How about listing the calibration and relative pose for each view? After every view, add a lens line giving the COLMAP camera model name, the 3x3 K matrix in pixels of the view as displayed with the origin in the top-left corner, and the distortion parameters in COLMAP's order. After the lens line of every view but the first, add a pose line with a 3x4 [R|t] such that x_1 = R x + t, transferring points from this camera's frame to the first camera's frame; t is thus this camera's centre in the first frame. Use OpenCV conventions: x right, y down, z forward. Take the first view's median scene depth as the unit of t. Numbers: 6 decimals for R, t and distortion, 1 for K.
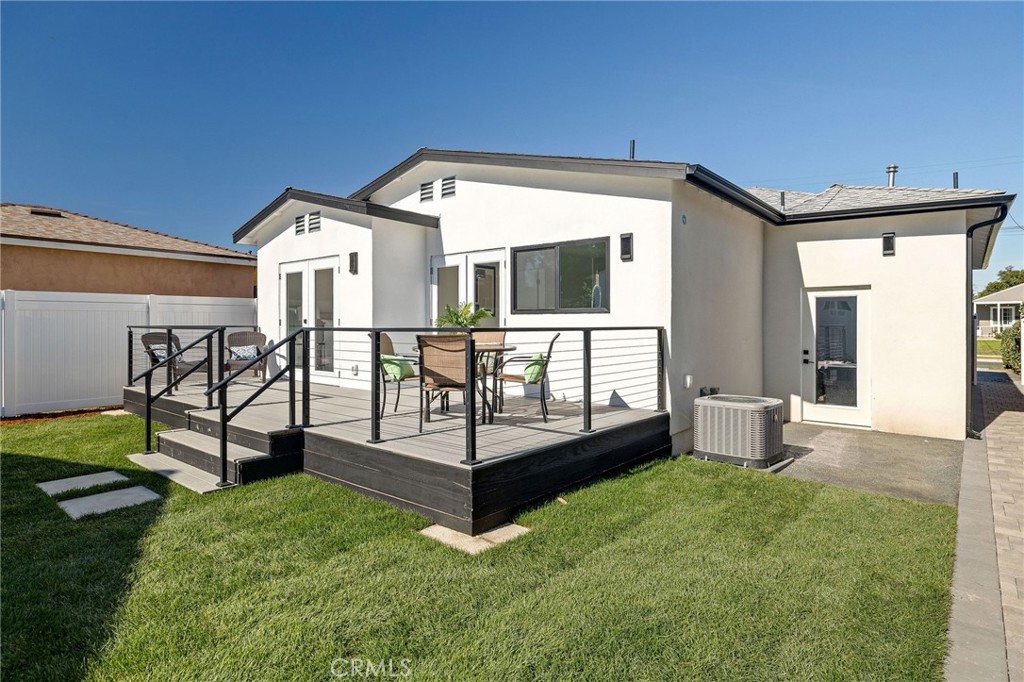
lens RADIAL K [[546.4, 0, 512.7], [0, 546.4, 338.8], [0, 0, 1]] dist [-0.003689, 0.001728]
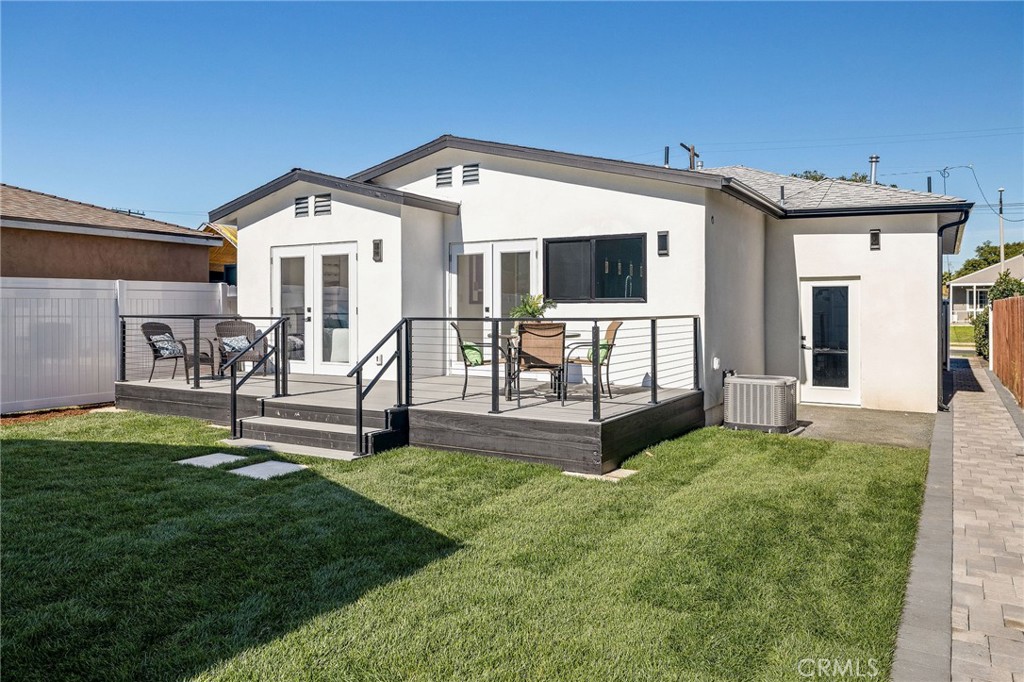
lens RADIAL K [[731.1, 0, 511.6], [0, 731.1, 333.7], [0, 0, 1]] dist [0.002845, -0.005004]
pose [[0.987196, -0.006876, 0.159363, -0.280742], [0.005638, 0.999950, 0.008219, 0.001169], [-0.159412, -0.007215, 0.987186, -0.353419]]
